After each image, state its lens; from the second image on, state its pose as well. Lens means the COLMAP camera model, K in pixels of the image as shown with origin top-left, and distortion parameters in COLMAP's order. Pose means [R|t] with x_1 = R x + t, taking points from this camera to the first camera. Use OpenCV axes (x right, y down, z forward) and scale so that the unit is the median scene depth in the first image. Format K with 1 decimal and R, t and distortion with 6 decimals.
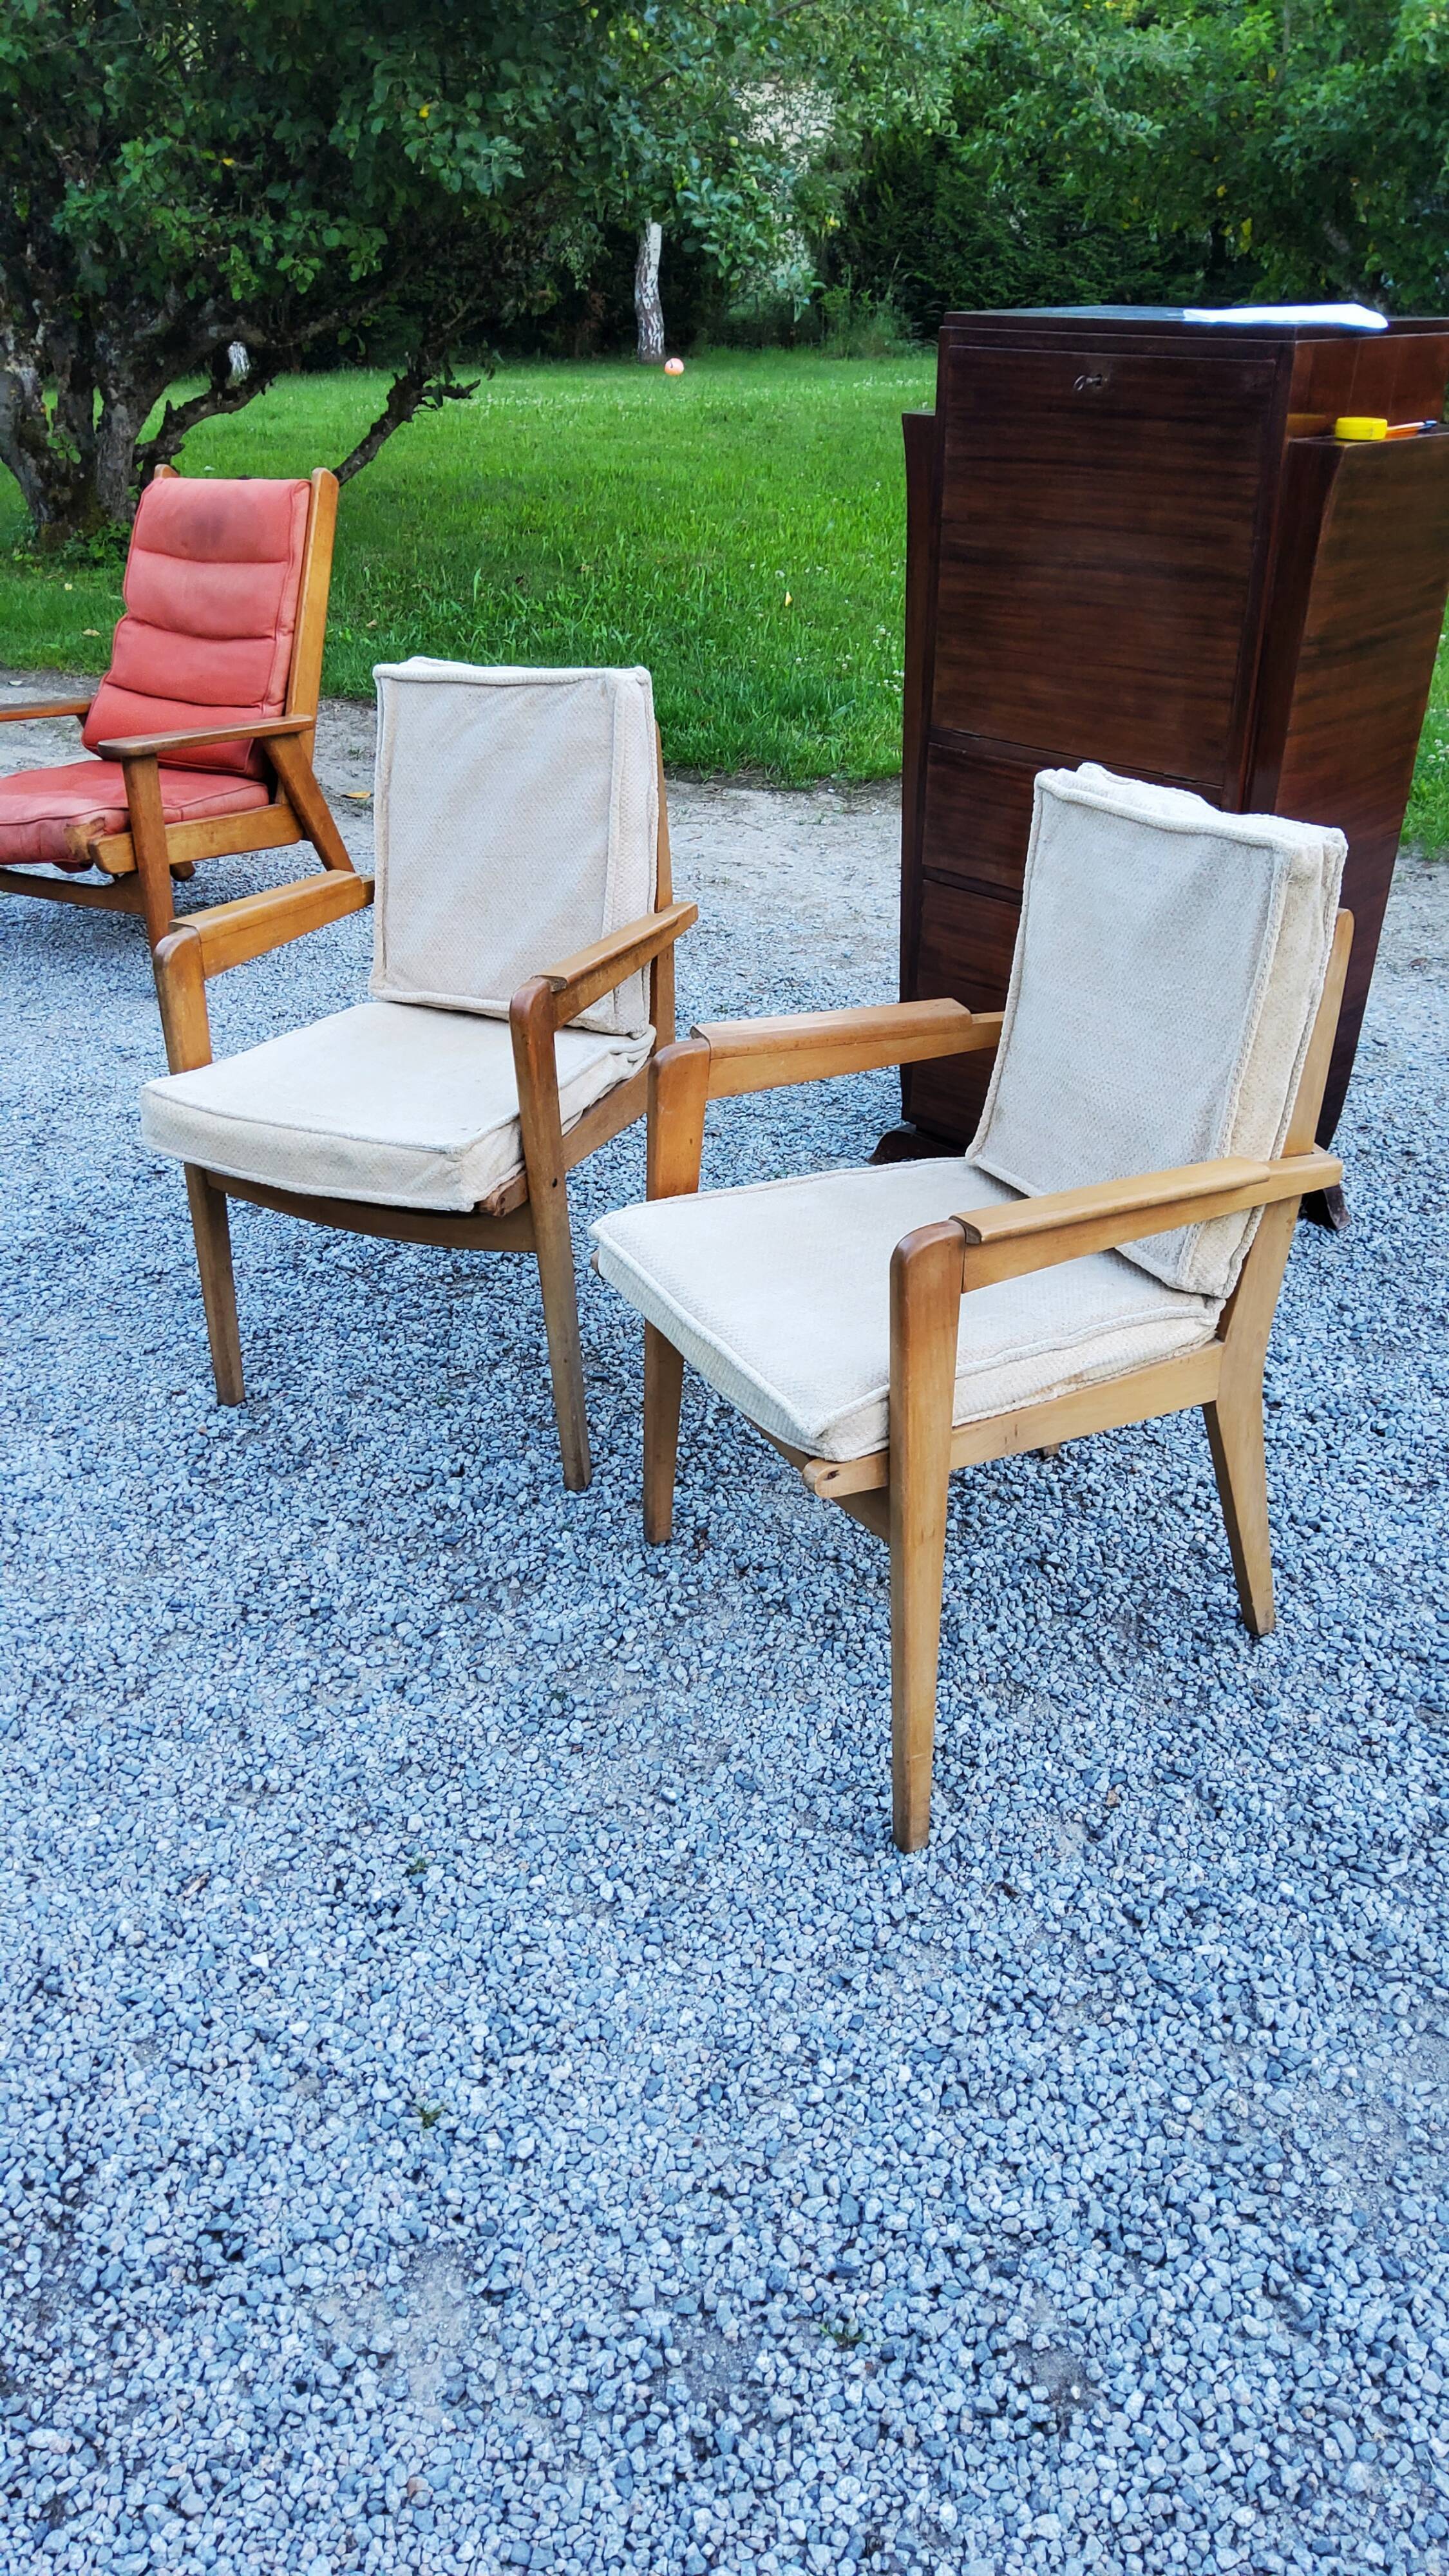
lens RADIAL K [[1926.2, 0, 732.9], [0, 1926.2, 1287.8], [0, 0, 1]] dist [0.097971, -0.166579]
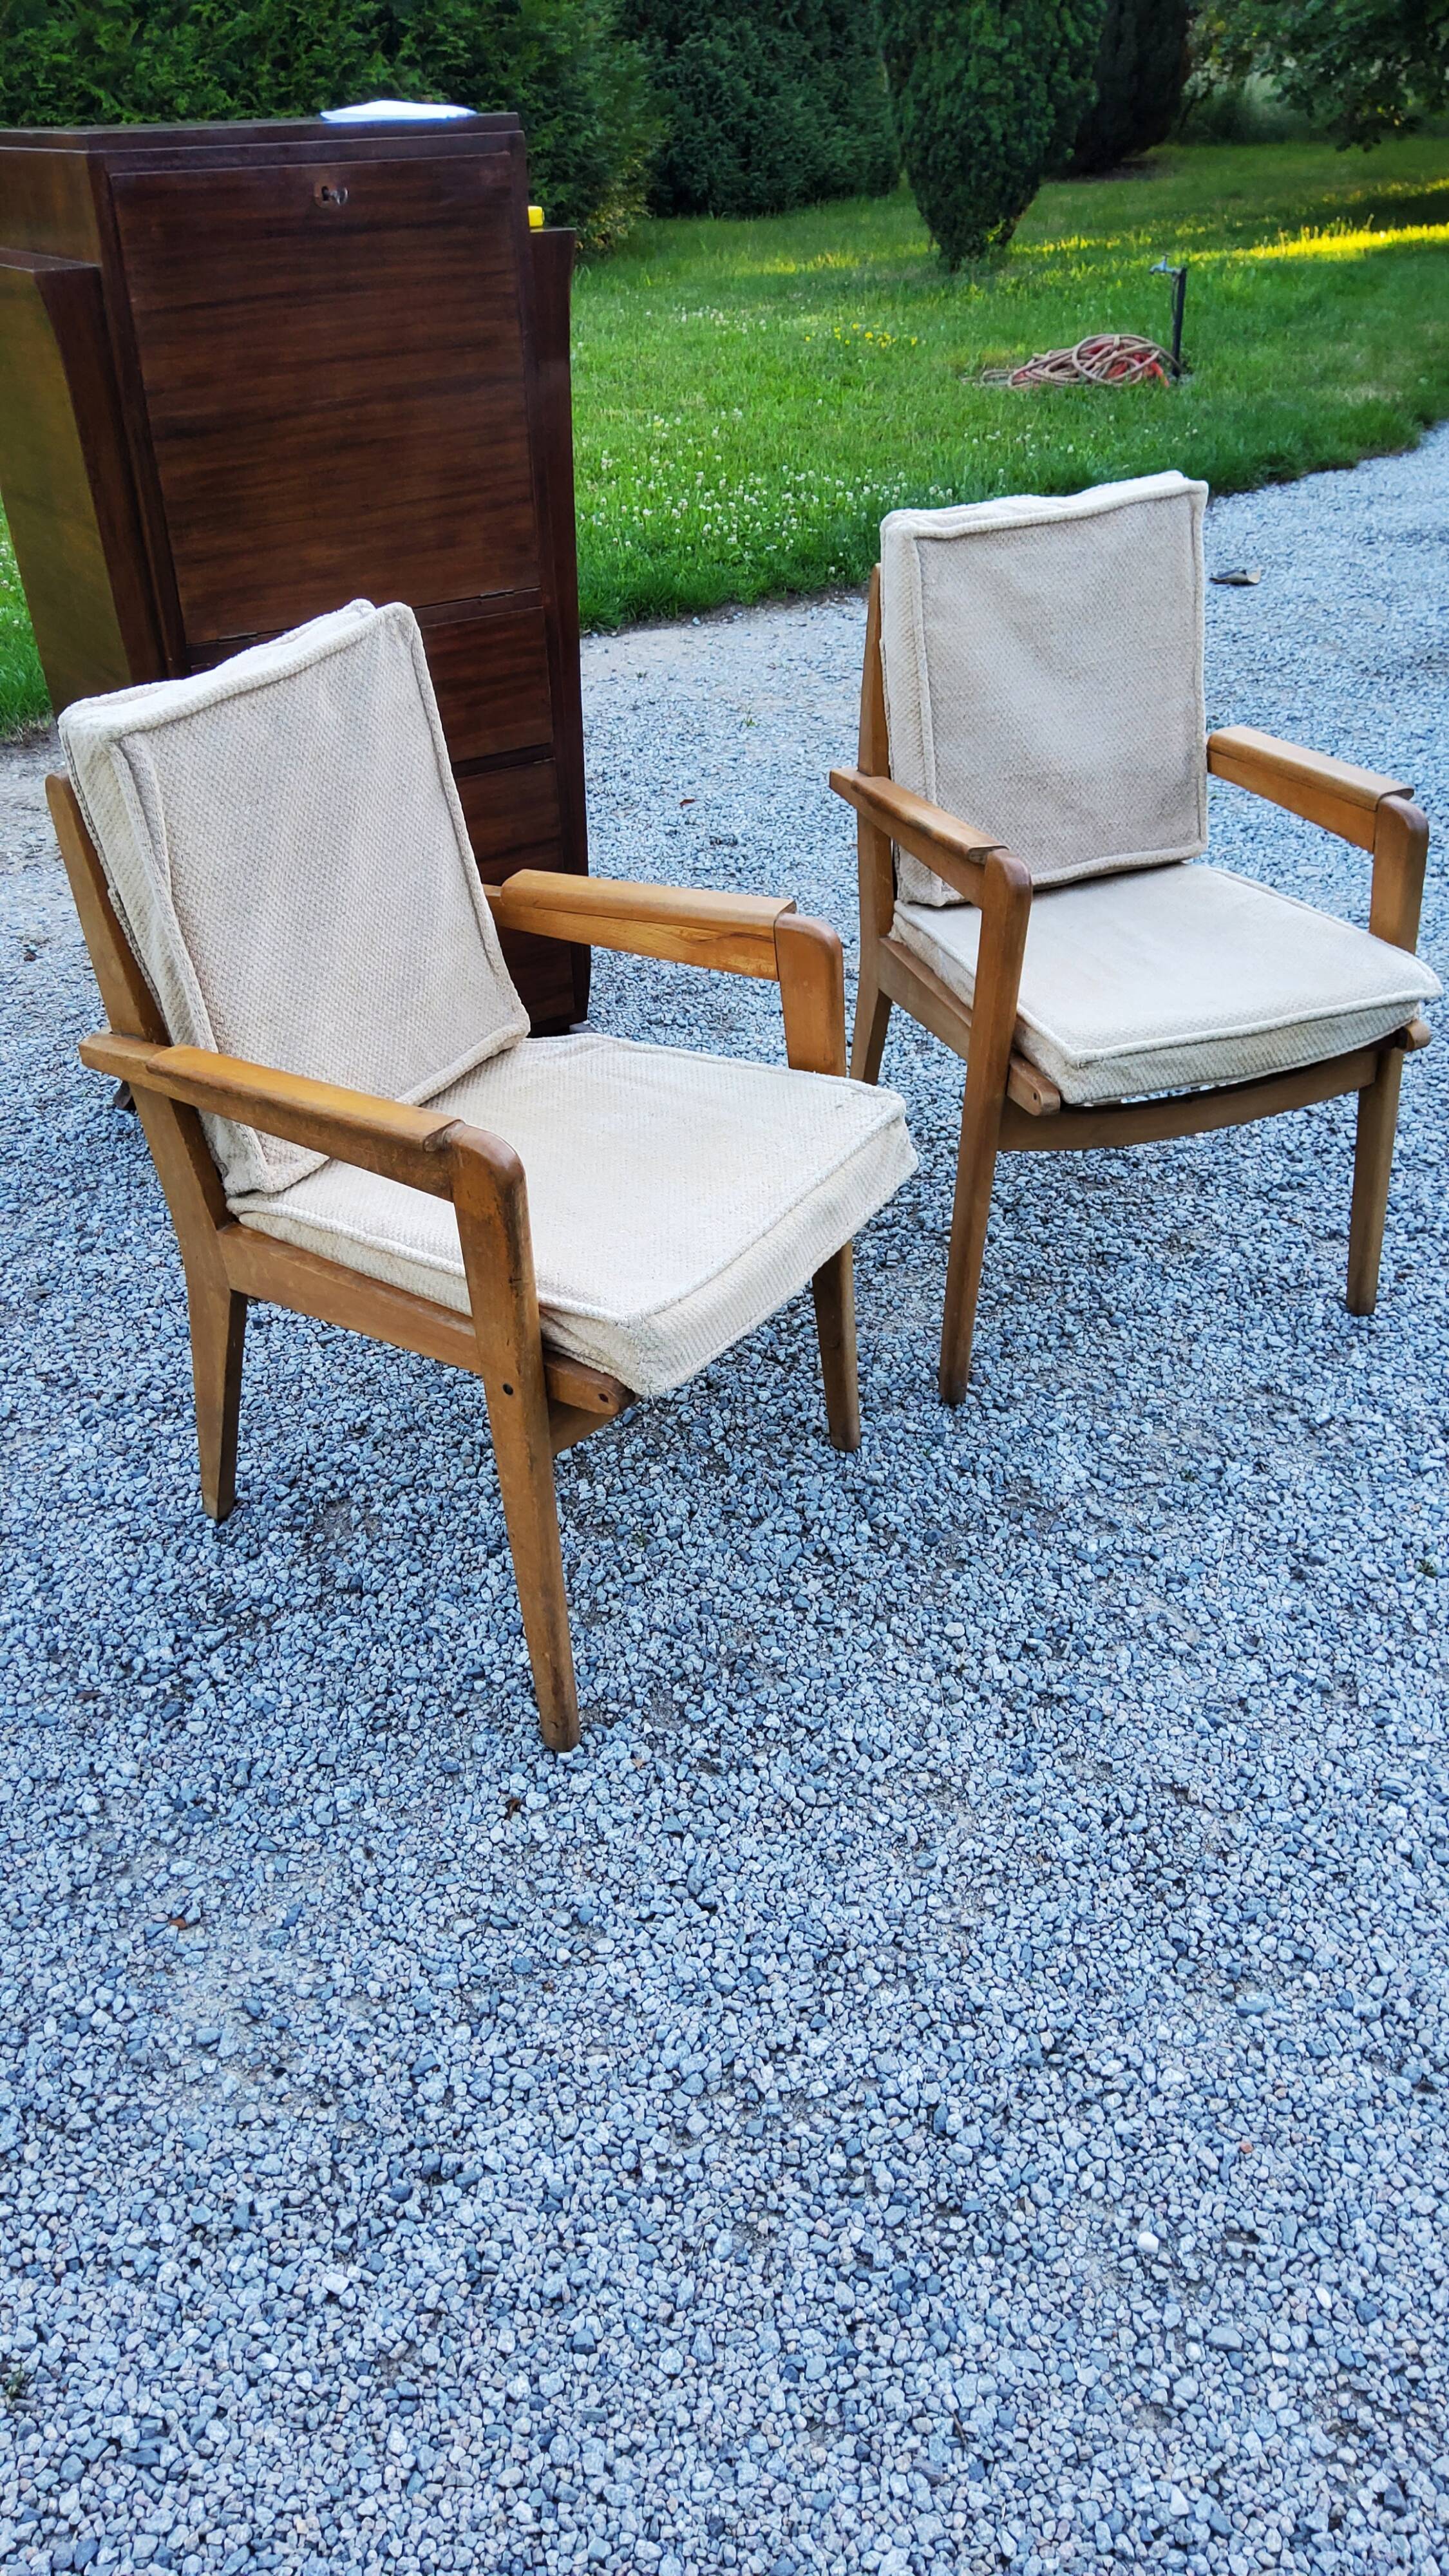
lens RADIAL K [[1924.9, 0, 724.5], [0, 1924.9, 1288.0], [0, 0, 1]] dist [0.068555, -0.119838]
pose [[0.151331, -0.533013, 0.832464, -1.030605], [0.487909, 0.772700, 0.406053, -0.448886], [-0.859676, 0.344718, 0.376996, 0.872487]]
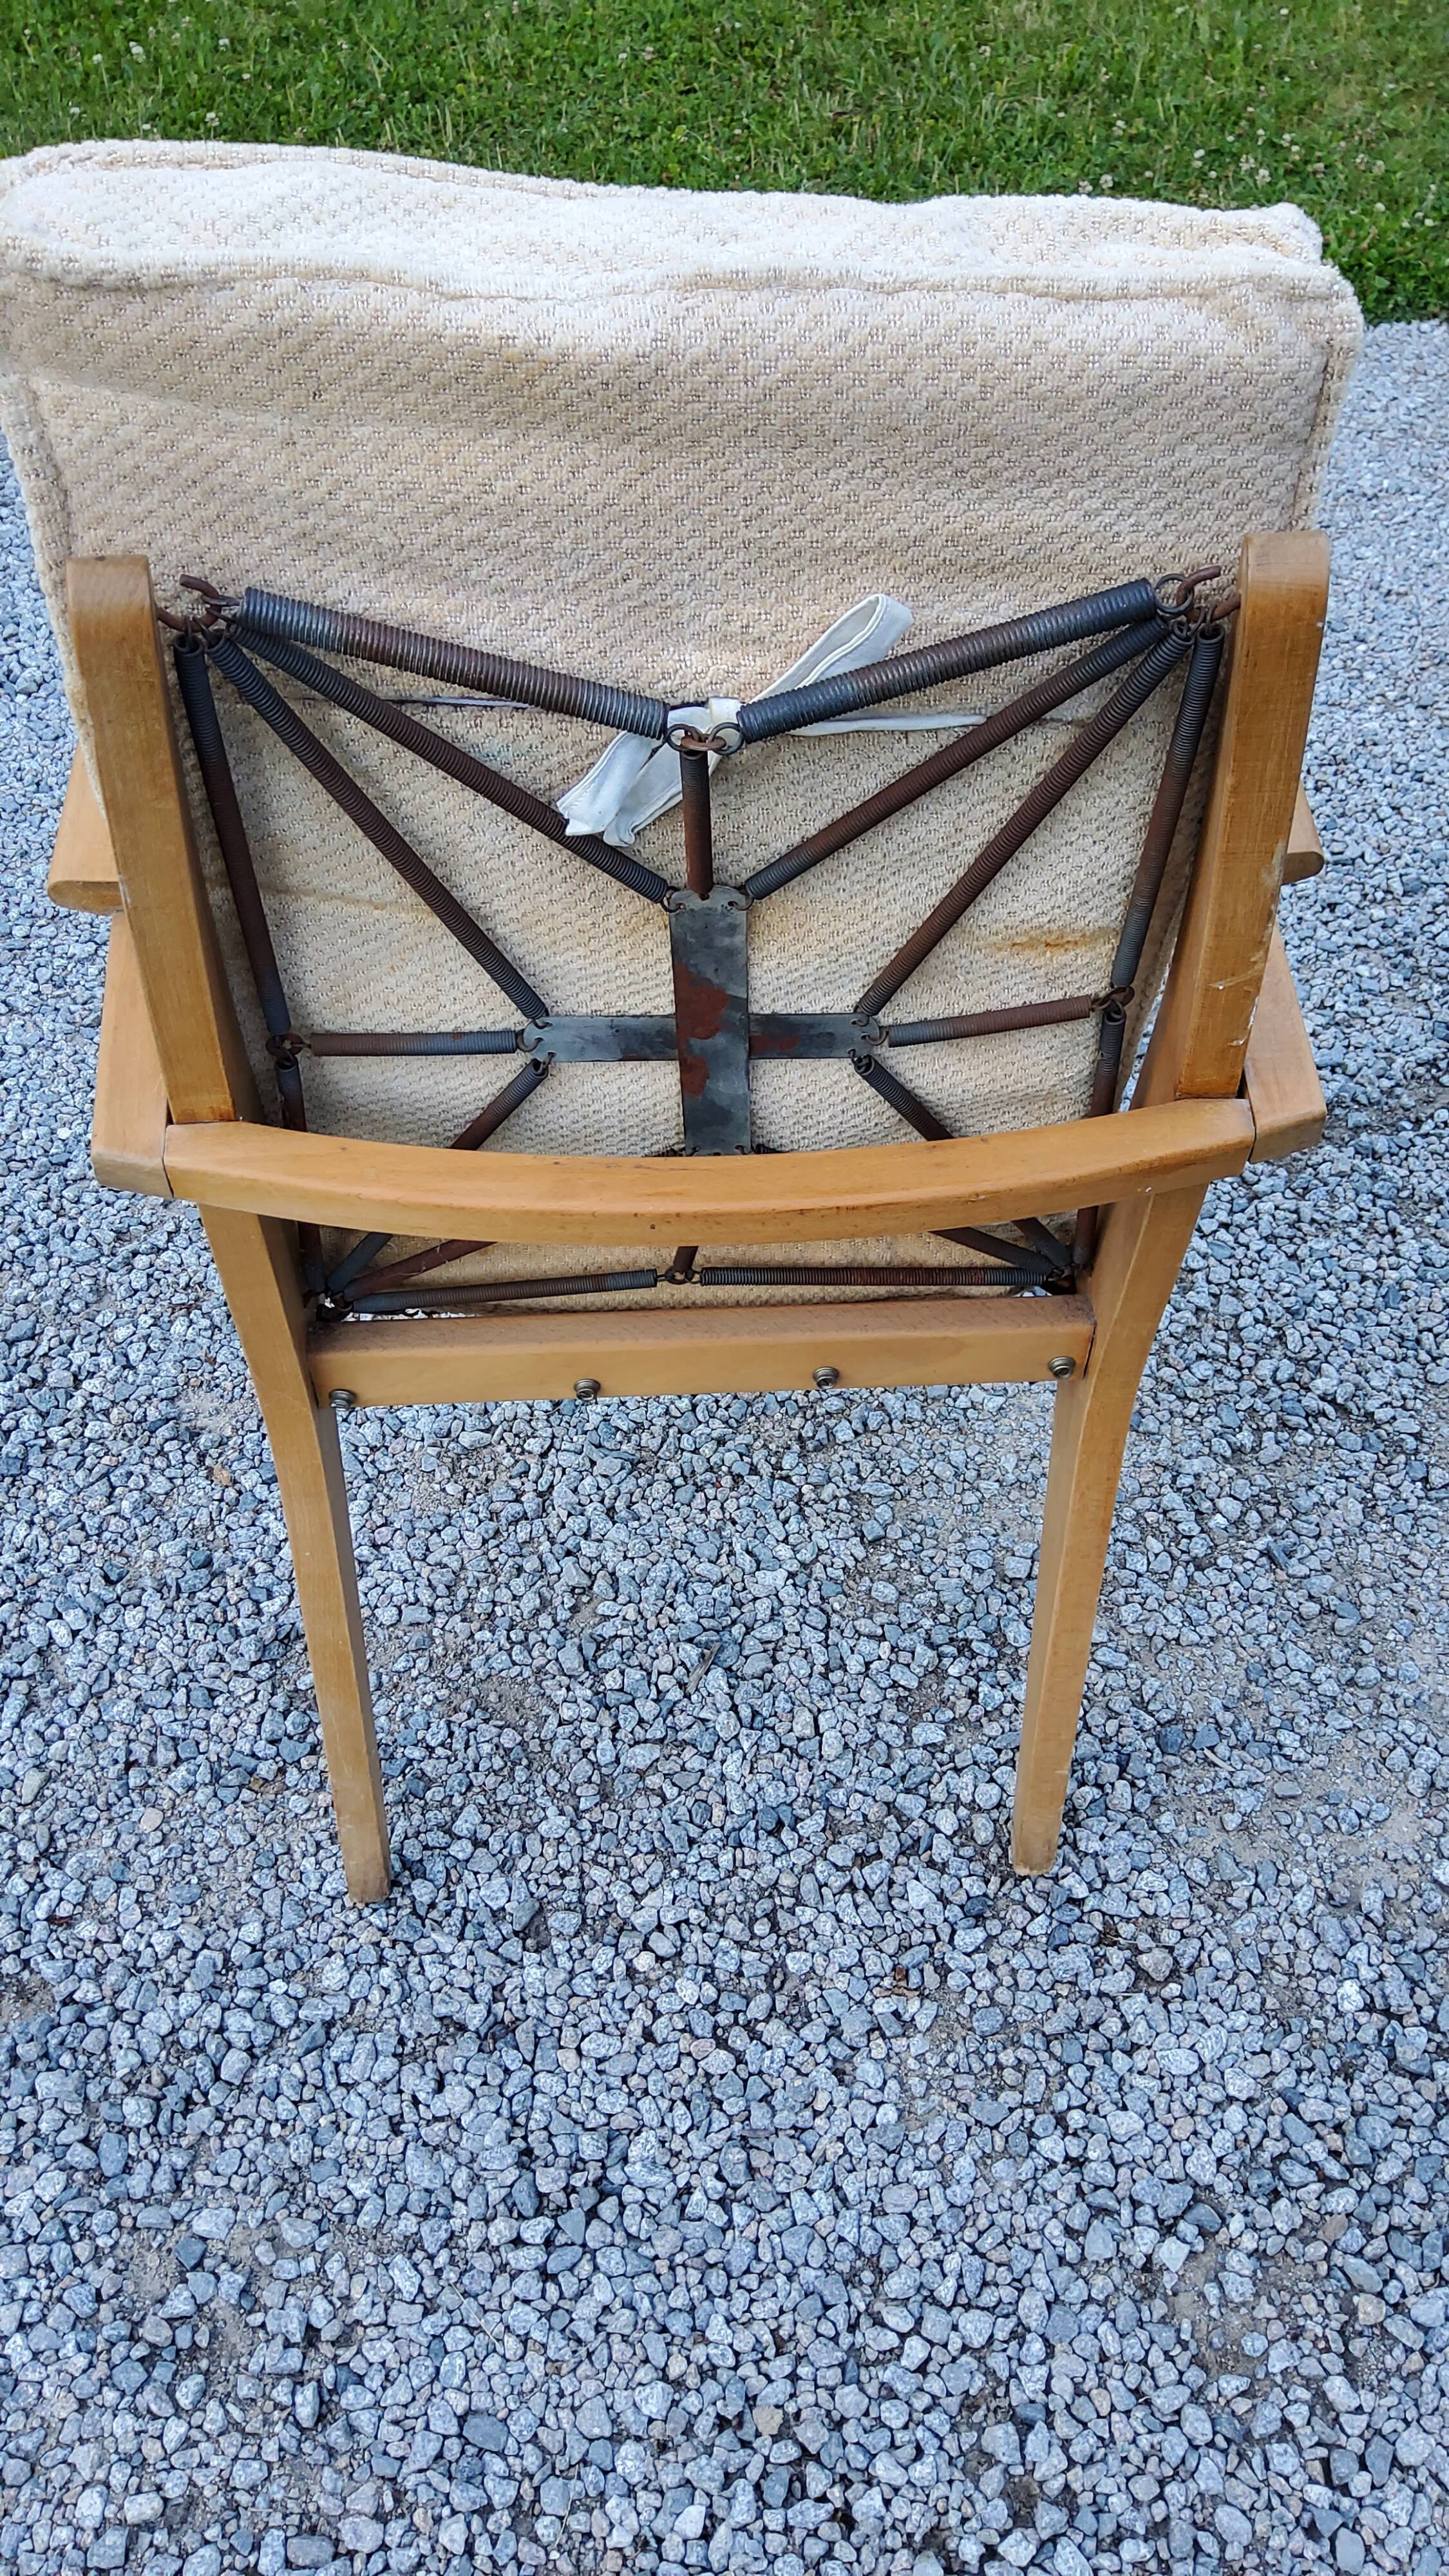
lens RADIAL K [[1926.2, 0, 732.9], [0, 1926.2, 1287.8], [0, 0, 1]] dist [0.097971, -0.166579]
pose [[-0.435276, 0.684160, -0.585200, 0.488864], [-0.435382, 0.408982, 0.801983, -0.414344], [0.788021, 0.603869, 0.119851, 1.046405]]
